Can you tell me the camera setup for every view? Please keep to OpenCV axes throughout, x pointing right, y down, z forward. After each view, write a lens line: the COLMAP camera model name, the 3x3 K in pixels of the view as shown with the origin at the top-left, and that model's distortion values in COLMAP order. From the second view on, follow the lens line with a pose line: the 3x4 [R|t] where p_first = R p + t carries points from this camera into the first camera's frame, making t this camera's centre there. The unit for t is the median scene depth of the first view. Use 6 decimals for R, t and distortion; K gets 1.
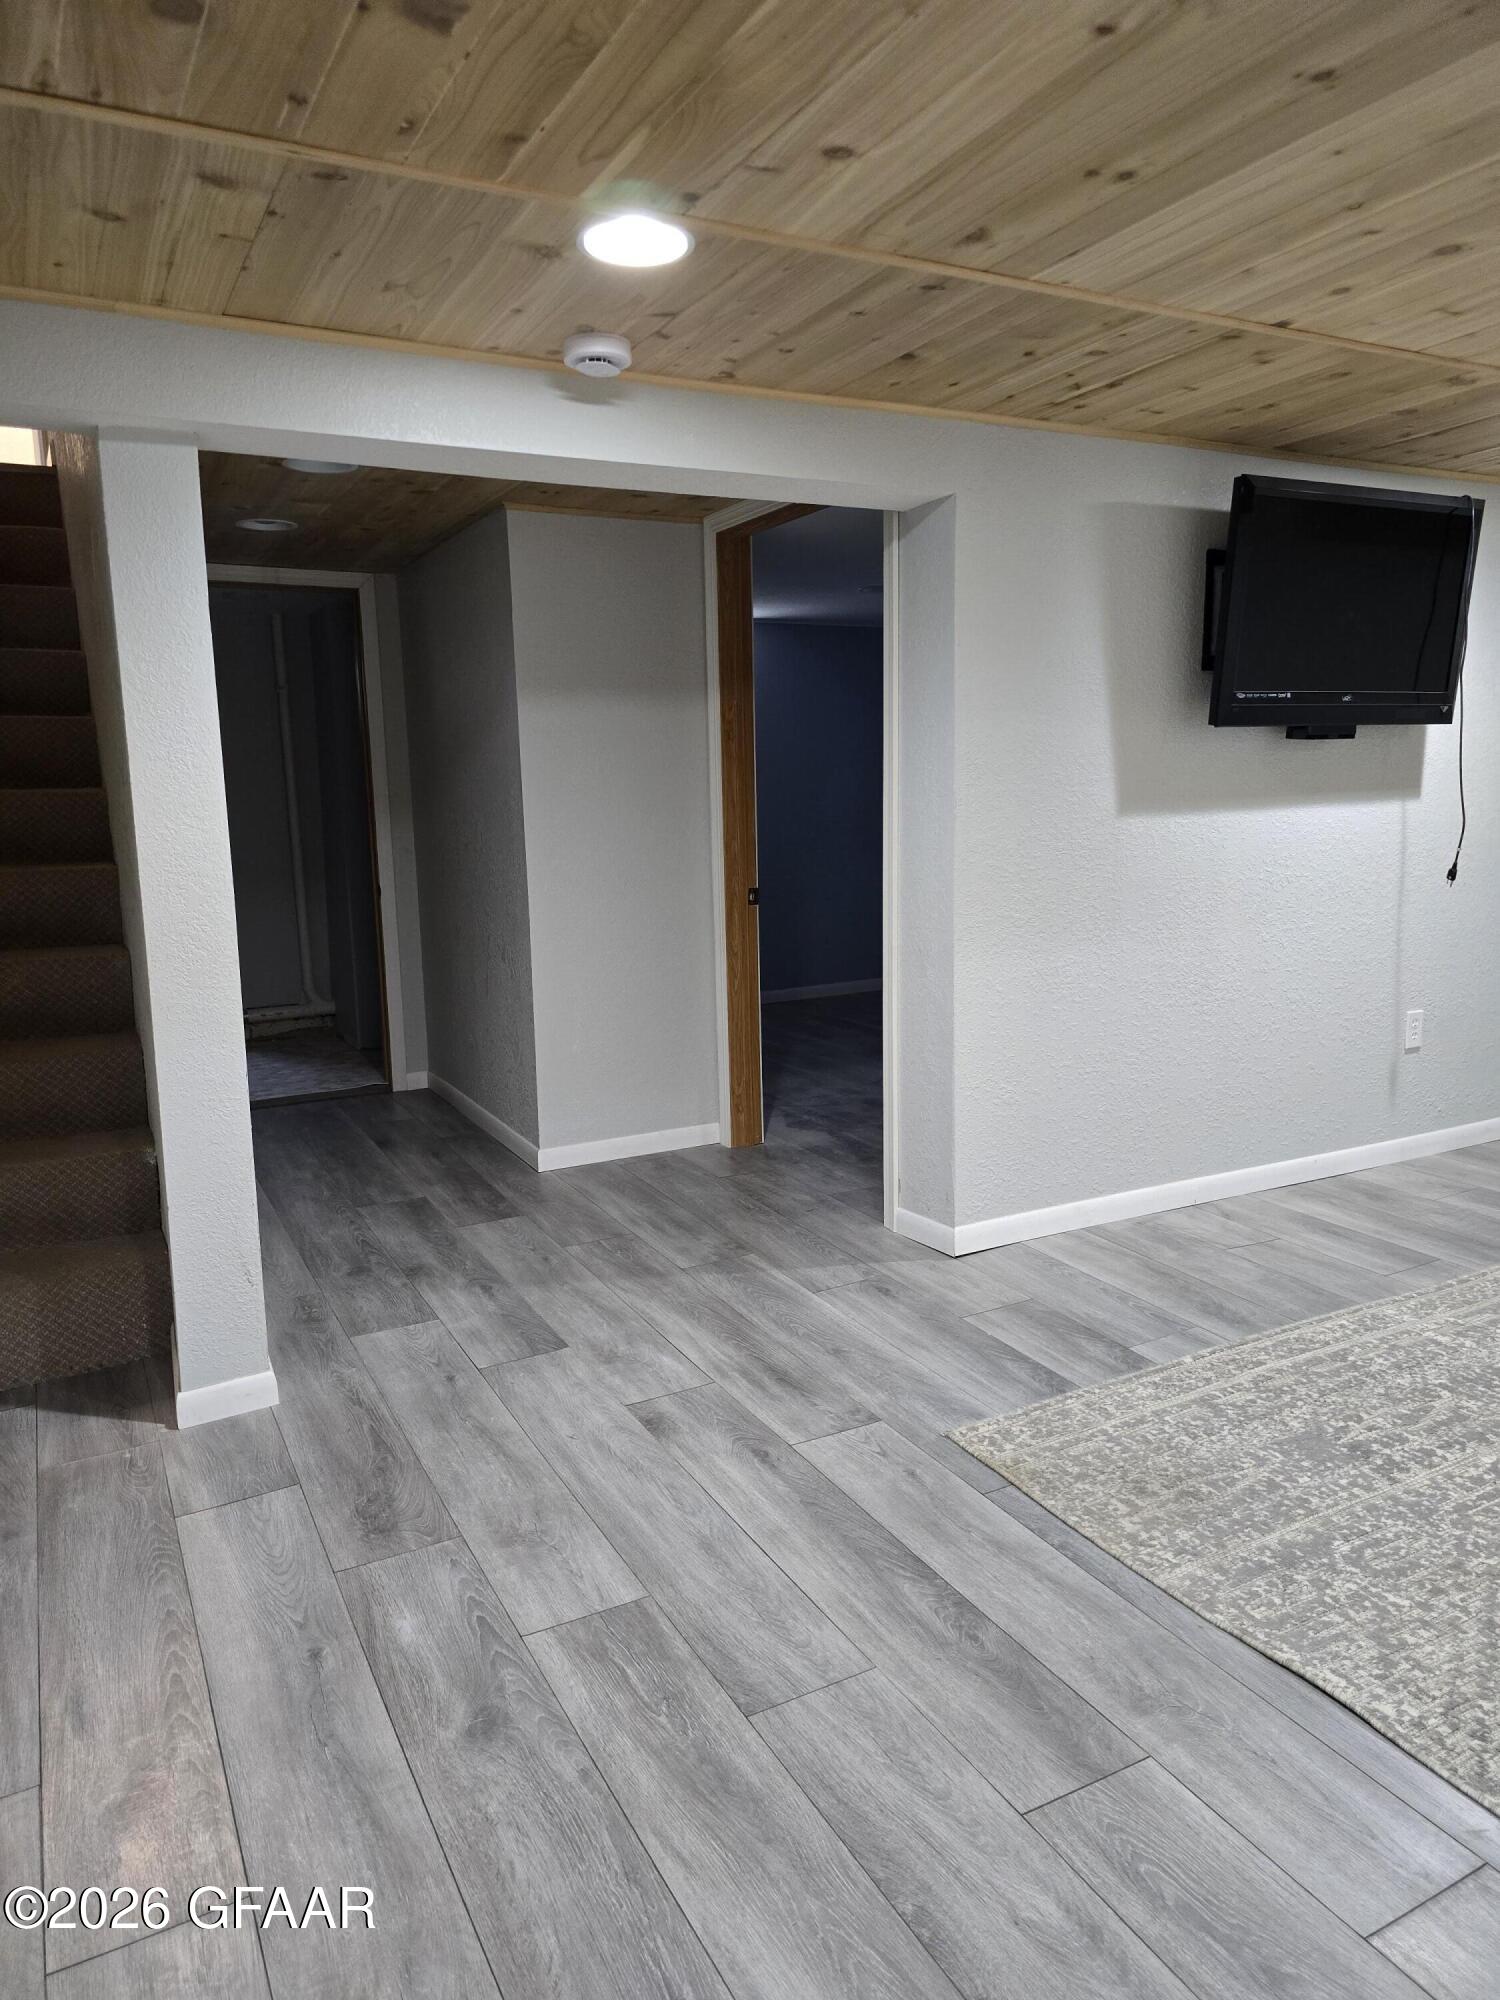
lens RADIAL K [[1344.9, 0, 734.3], [0, 1344.9, 991.4], [0, 0, 1]] dist [0.055121, -0.054145]
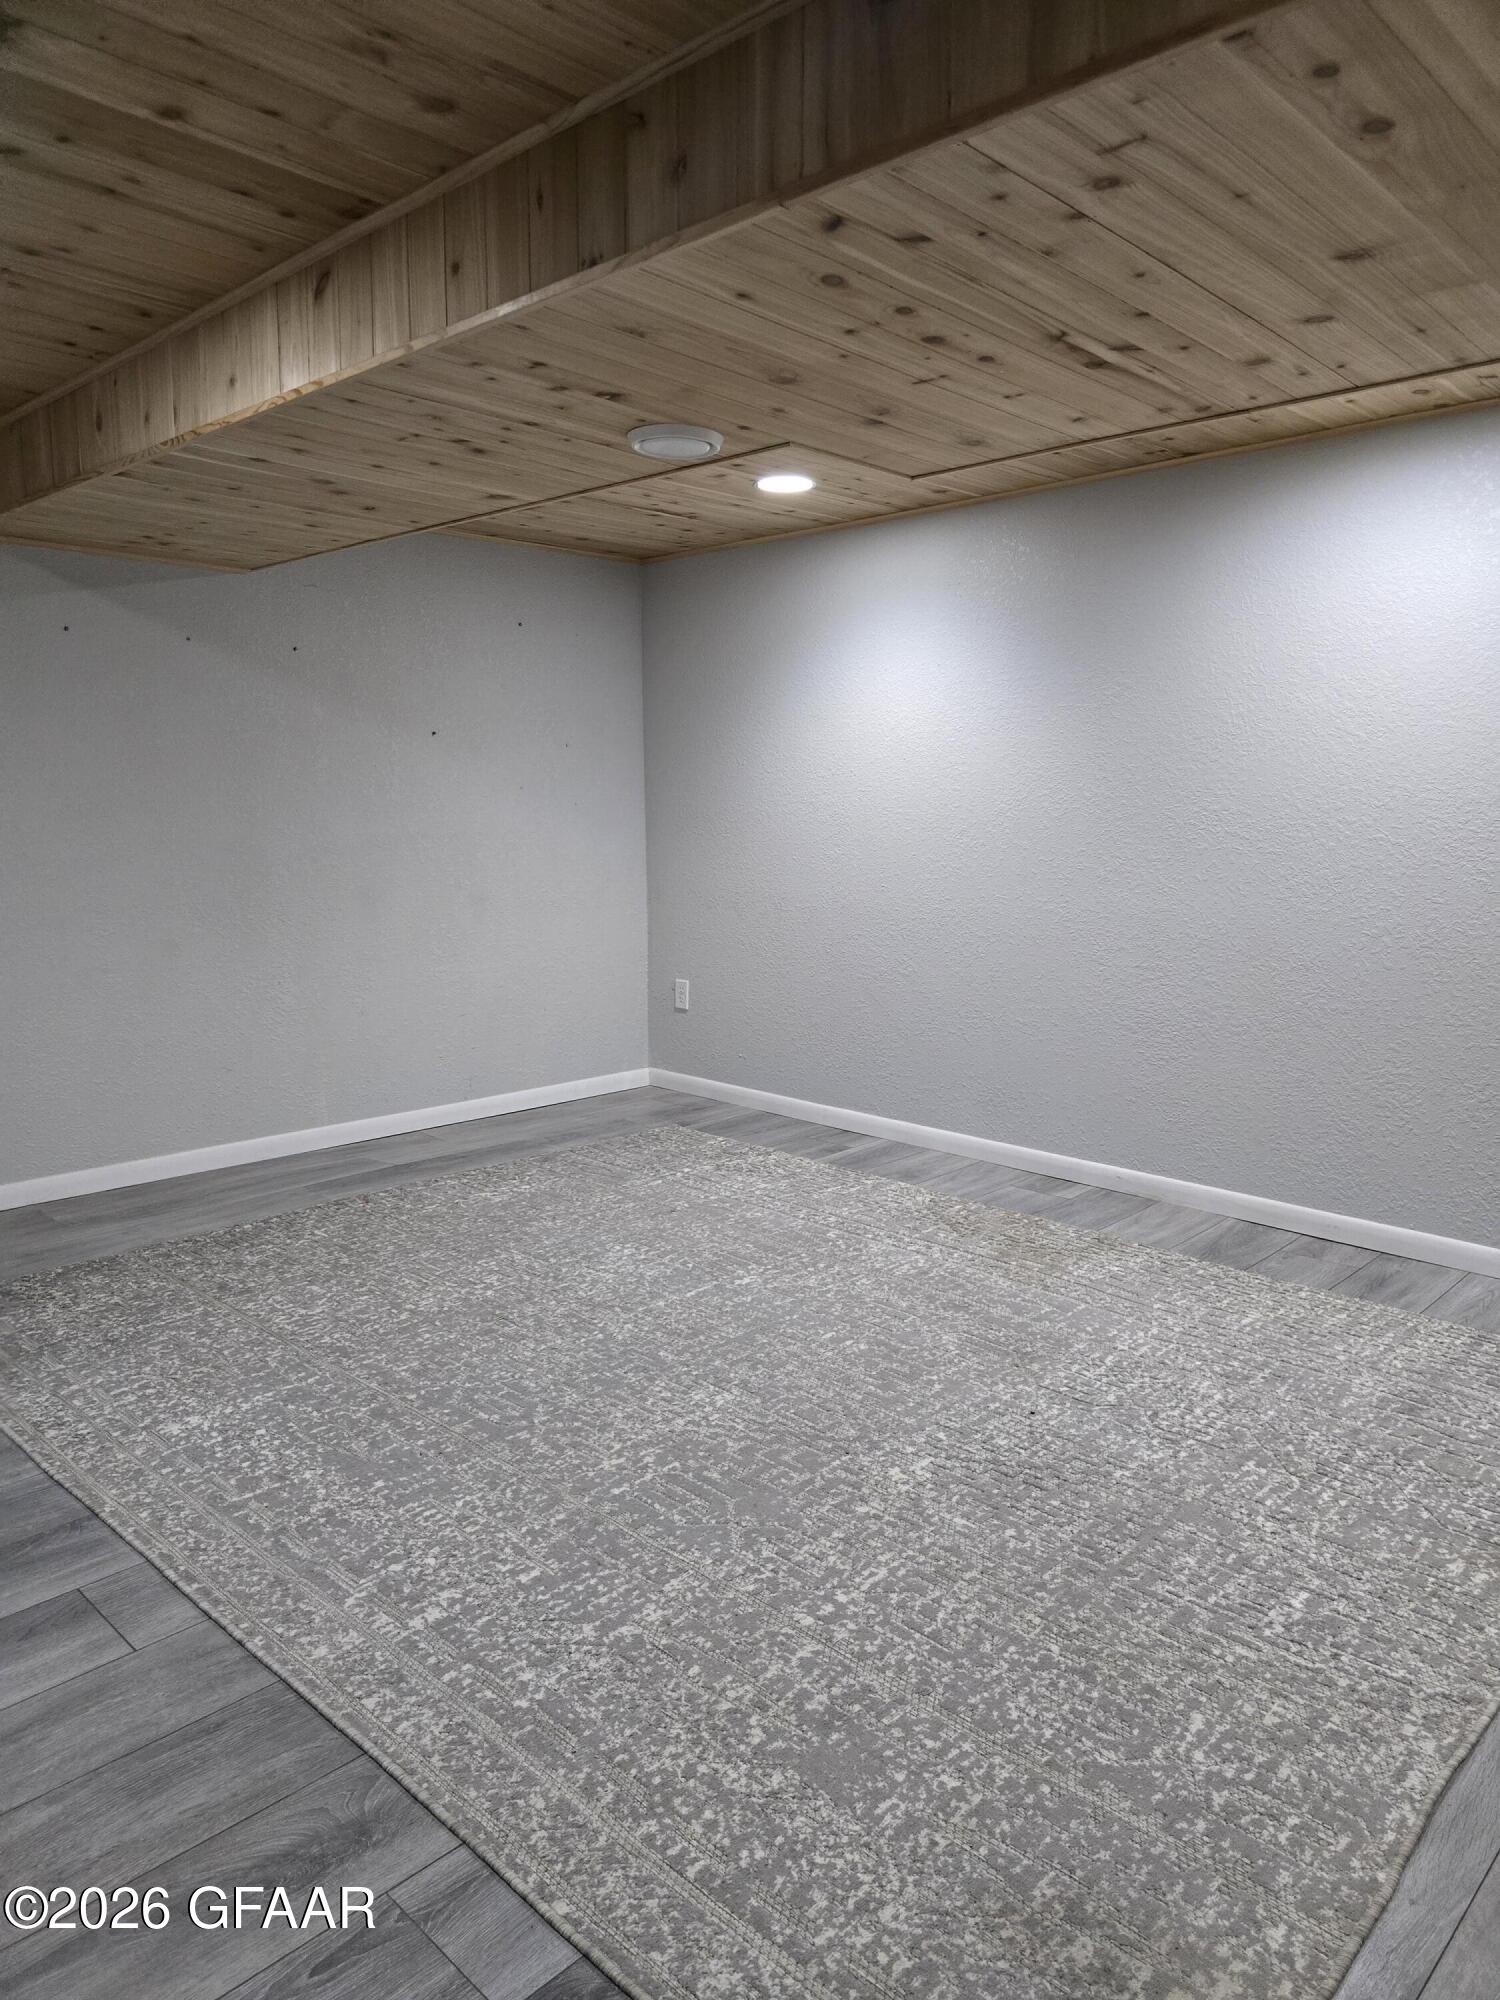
lens RADIAL K [[1344.9, 0, 760.9], [0, 1344.9, 1005.4], [0, 0, 1]] dist [0.055121, -0.054145]
pose [[-0.323230, -0.120817, 0.938576, -0.128045], [0.152073, 0.972295, 0.177528, -0.136855], [-0.934022, 0.200114, -0.295902, 1.051273]]
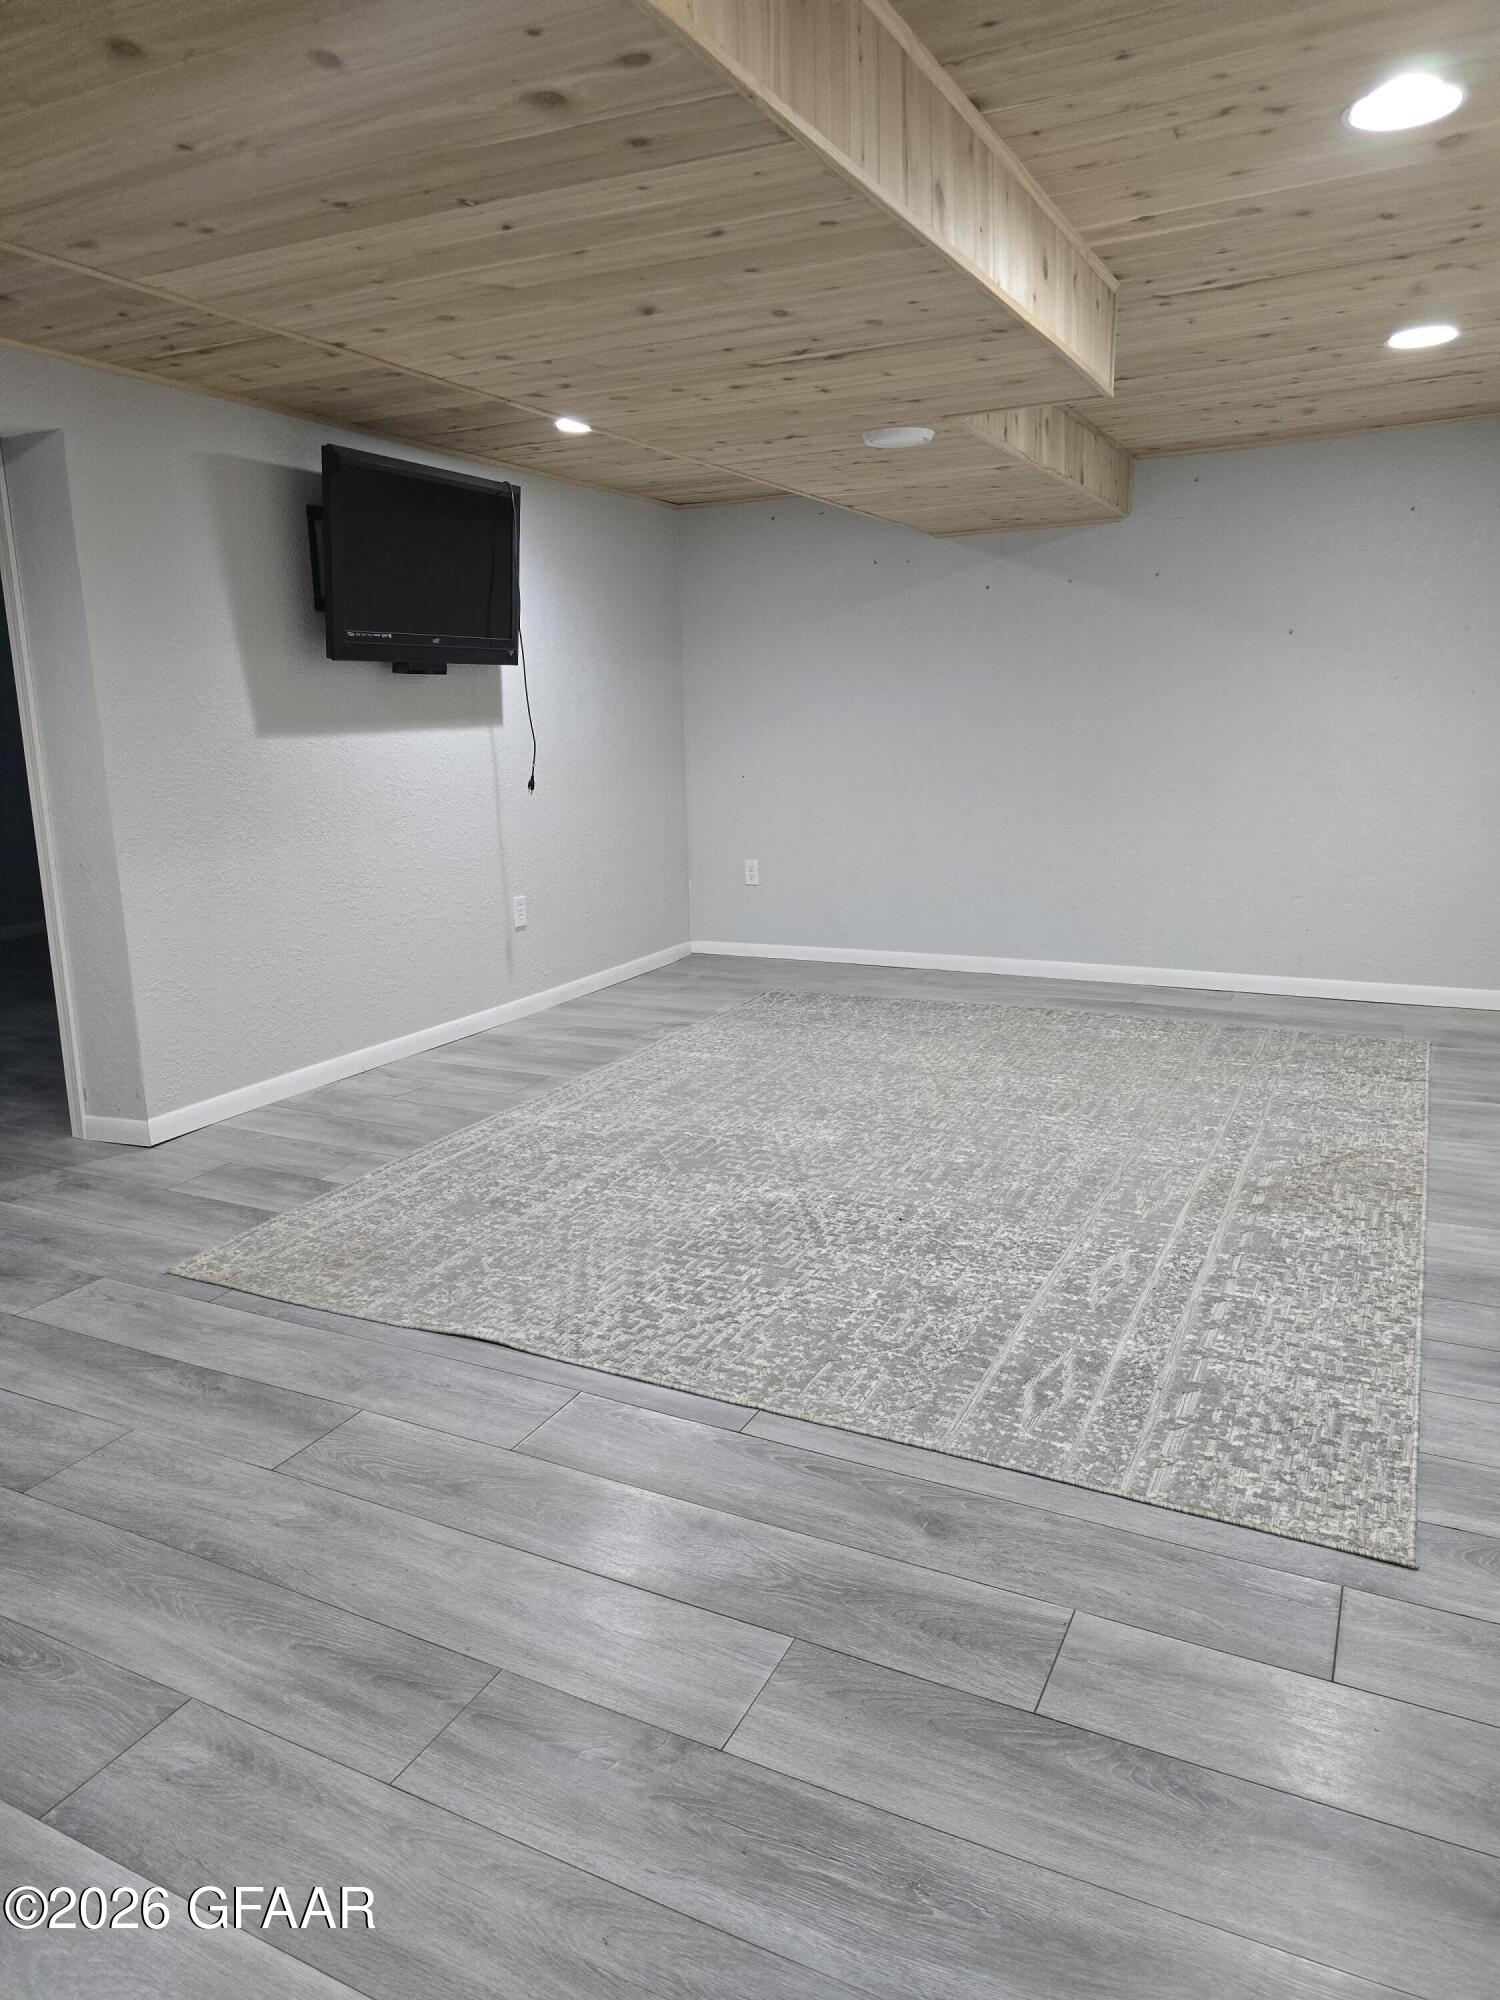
lens RADIAL K [[1344.9, 0, 753.4], [0, 1344.9, 979.0], [0, 0, 1]] dist [0.055121, -0.054145]
pose [[0.811111, -0.112731, 0.573925, -0.068520], [0.095184, 0.993611, 0.060645, 0.054985], [-0.577095, 0.005439, 0.816659, -0.212655]]
